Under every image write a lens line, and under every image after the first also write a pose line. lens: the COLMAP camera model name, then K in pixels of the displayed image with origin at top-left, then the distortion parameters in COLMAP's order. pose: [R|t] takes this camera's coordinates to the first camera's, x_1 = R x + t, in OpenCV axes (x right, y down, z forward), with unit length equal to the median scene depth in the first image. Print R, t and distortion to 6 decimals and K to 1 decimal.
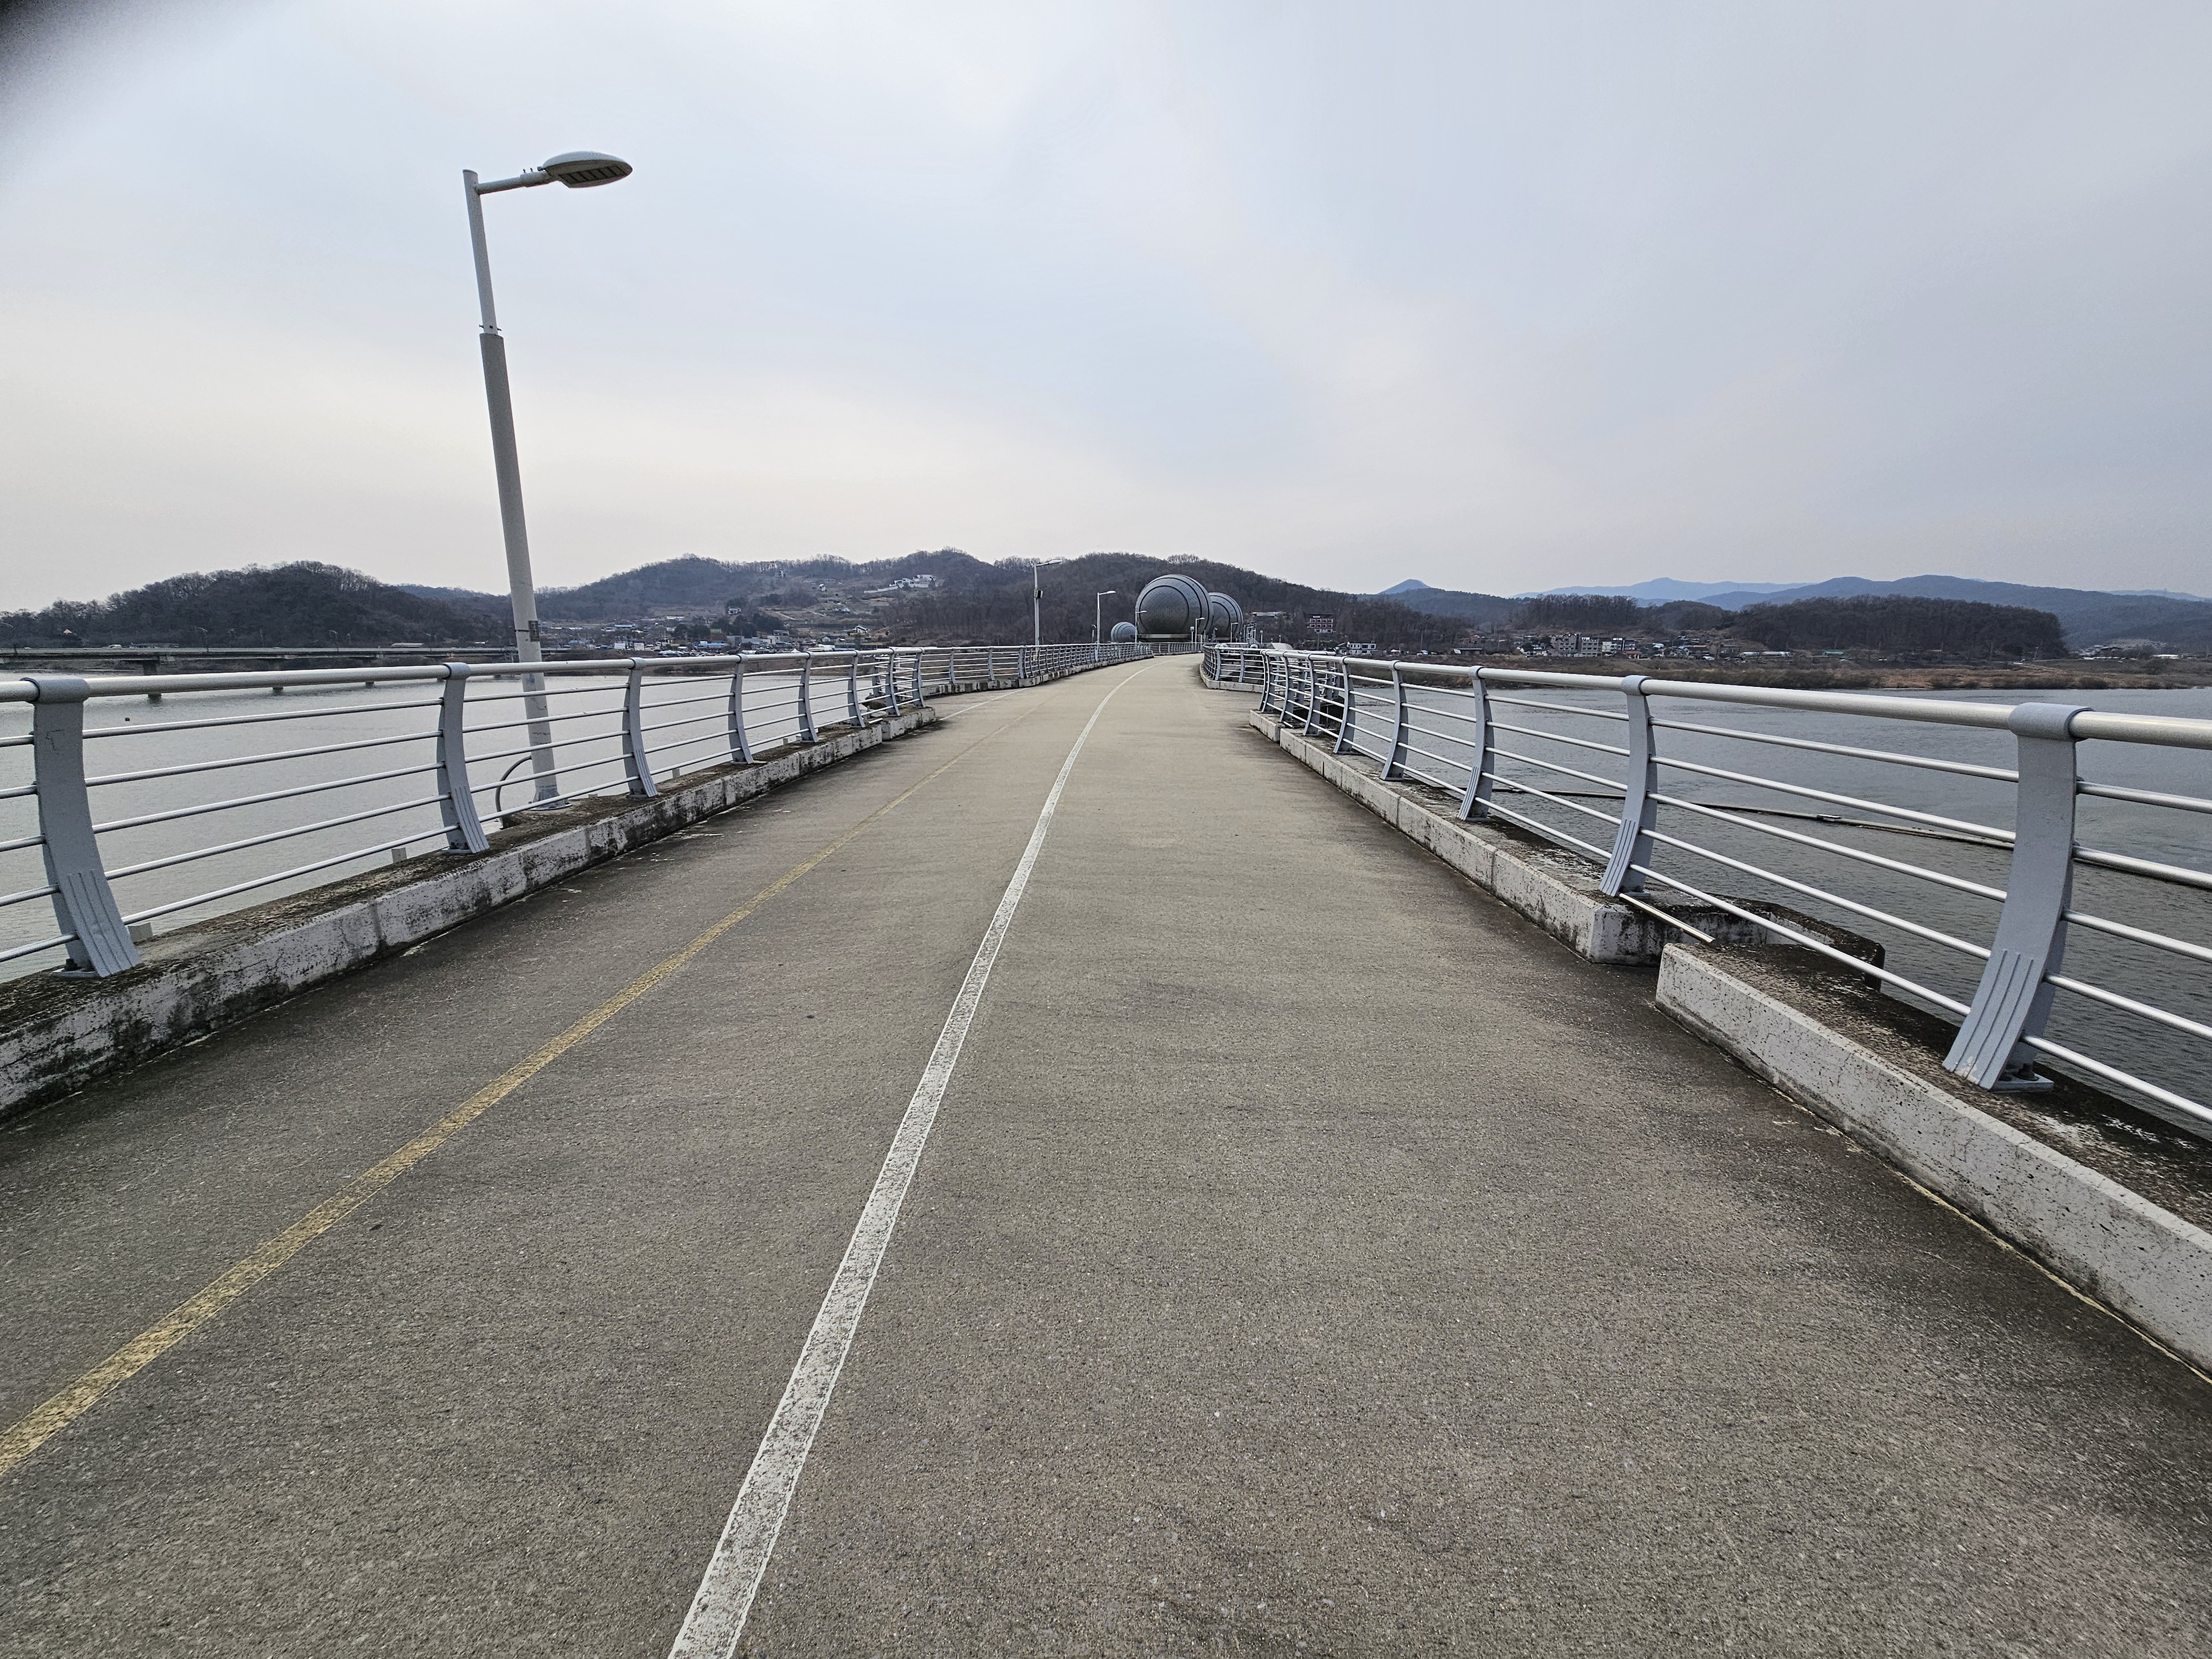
lens RADIAL K [[894.6, 0, 1113.6], [0, 894.6, 815.4], [0, 0, 1]] dist [-0.001473, 0.000085]
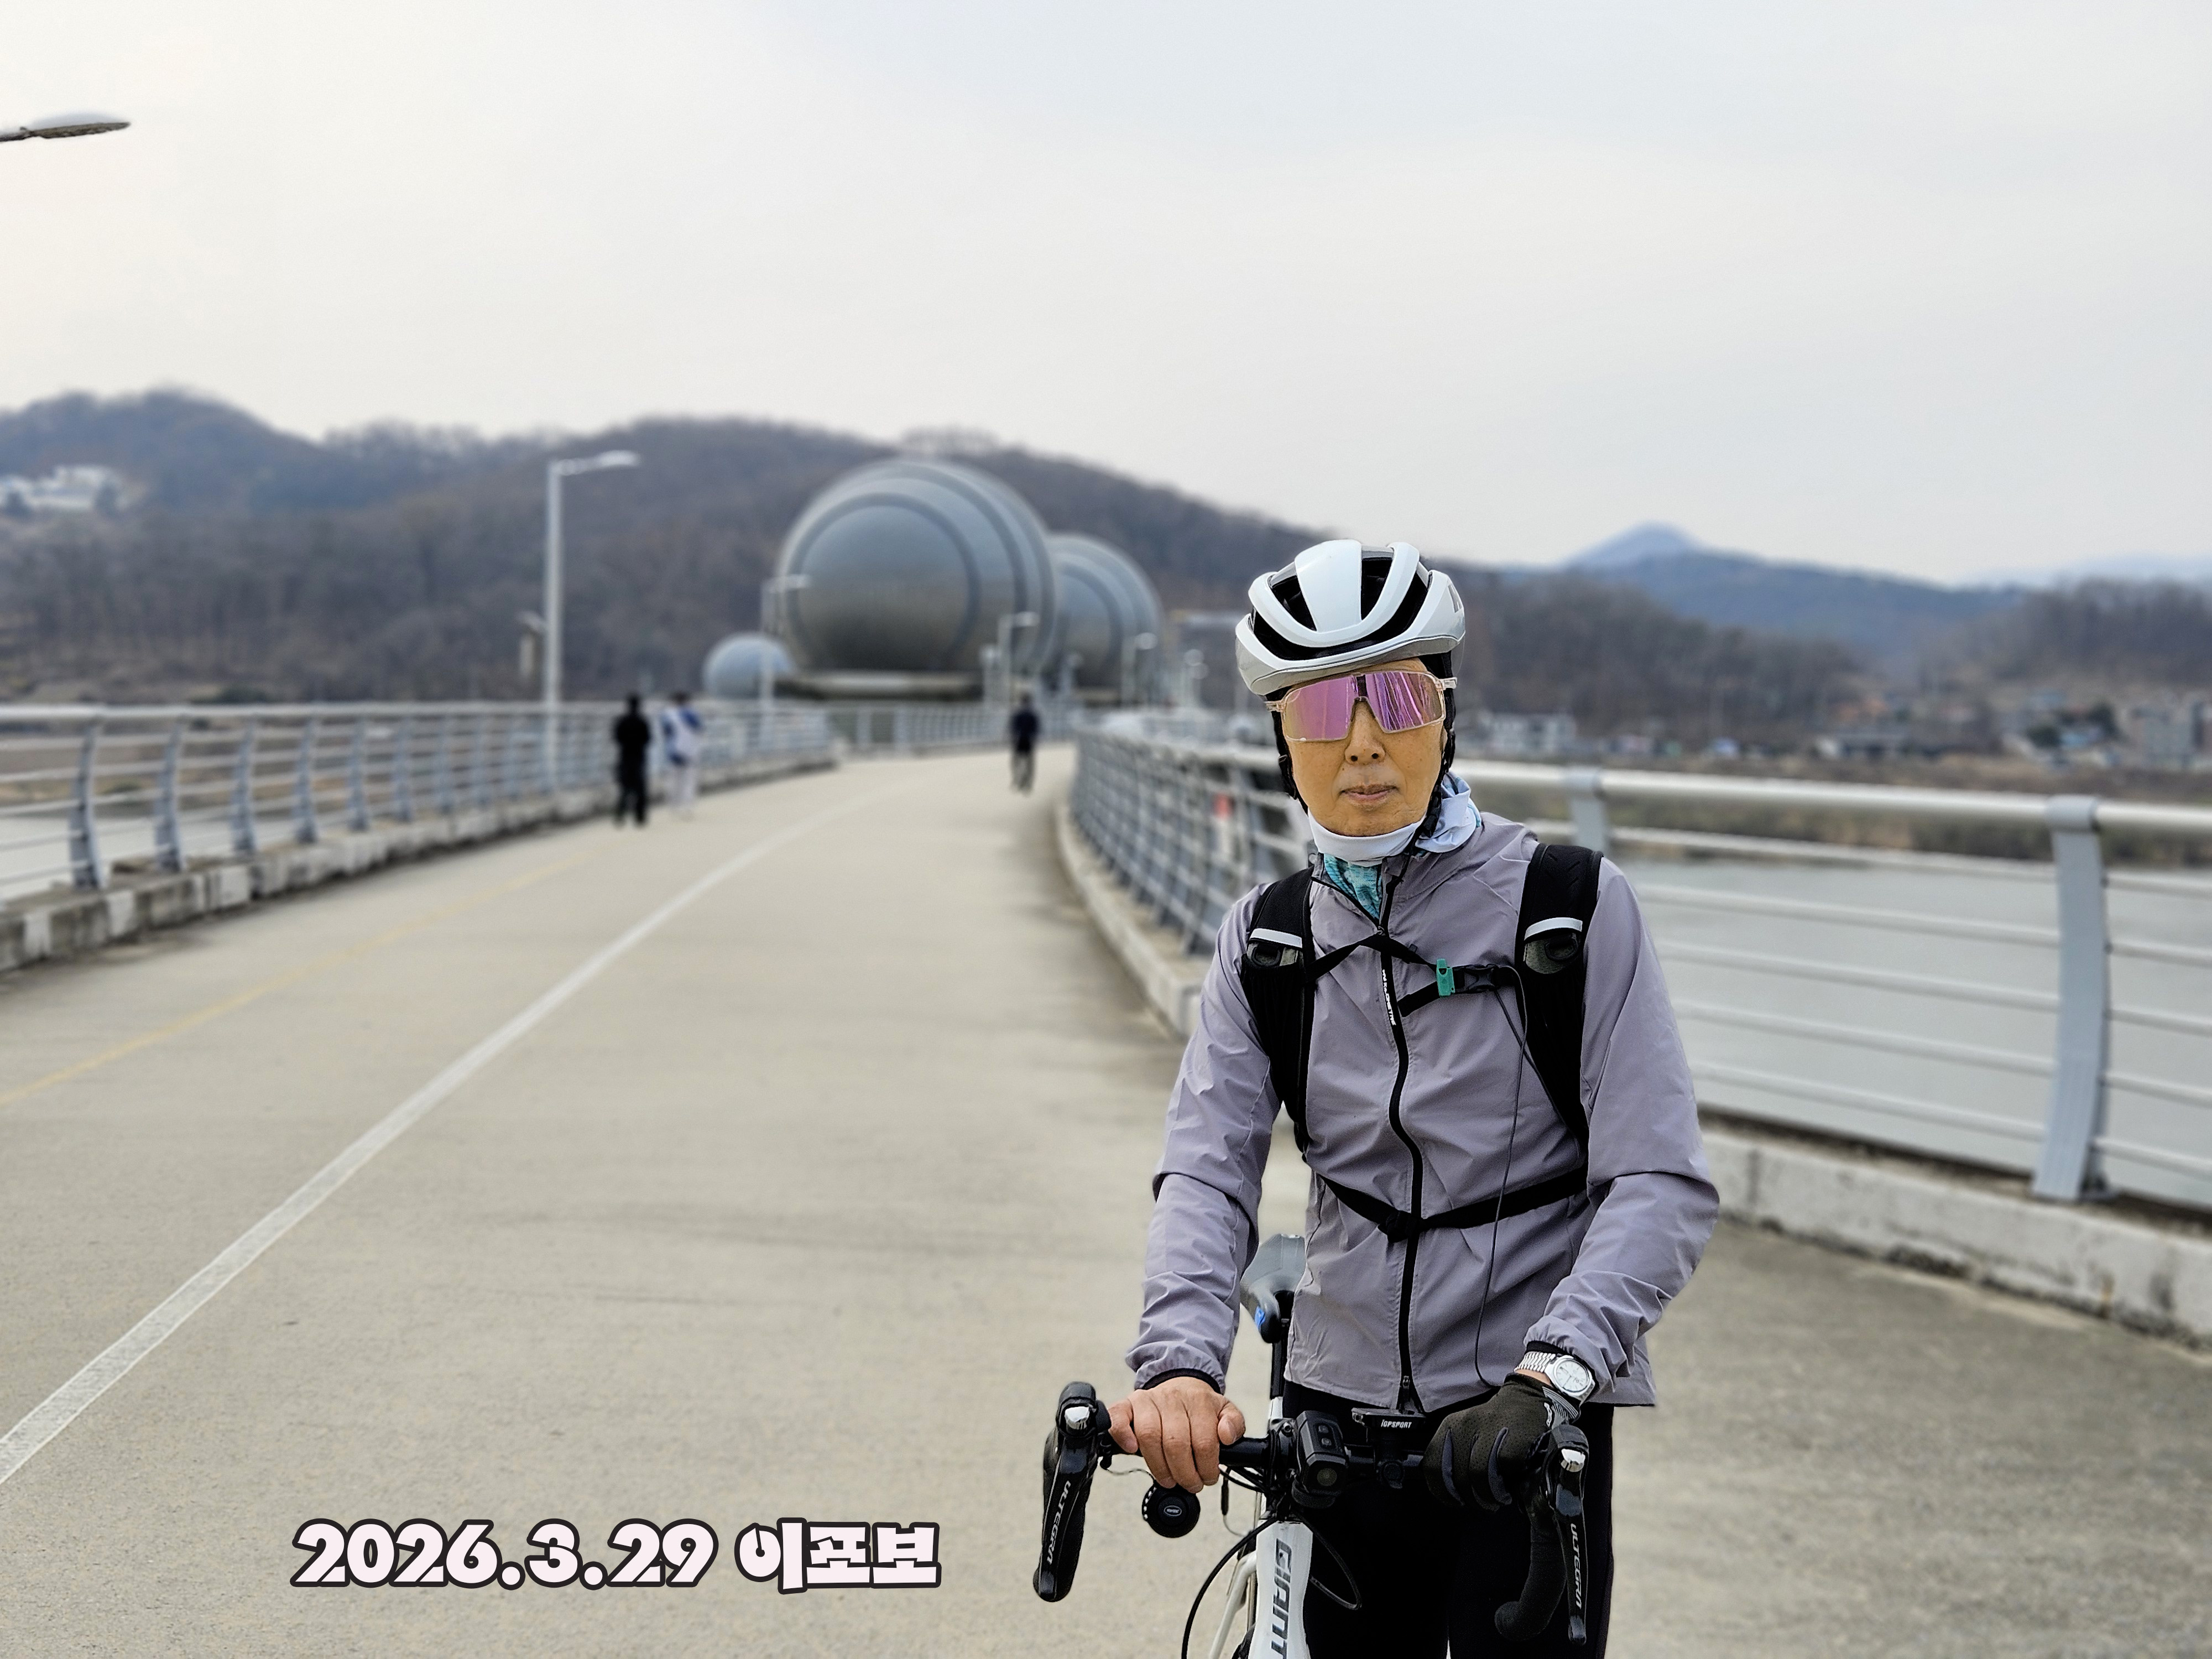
lens RADIAL K [[1479.7, 0, 1109.3], [0, 1479.7, 831.9], [0, 0, 1]] dist [0.030828, 0.000597]
pose [[0.983617, -0.001673, 0.180263, 0.042754], [0.019192, 0.995246, -0.095484, -0.109264], [-0.179246, 0.097380, 0.978973, 0.537943]]
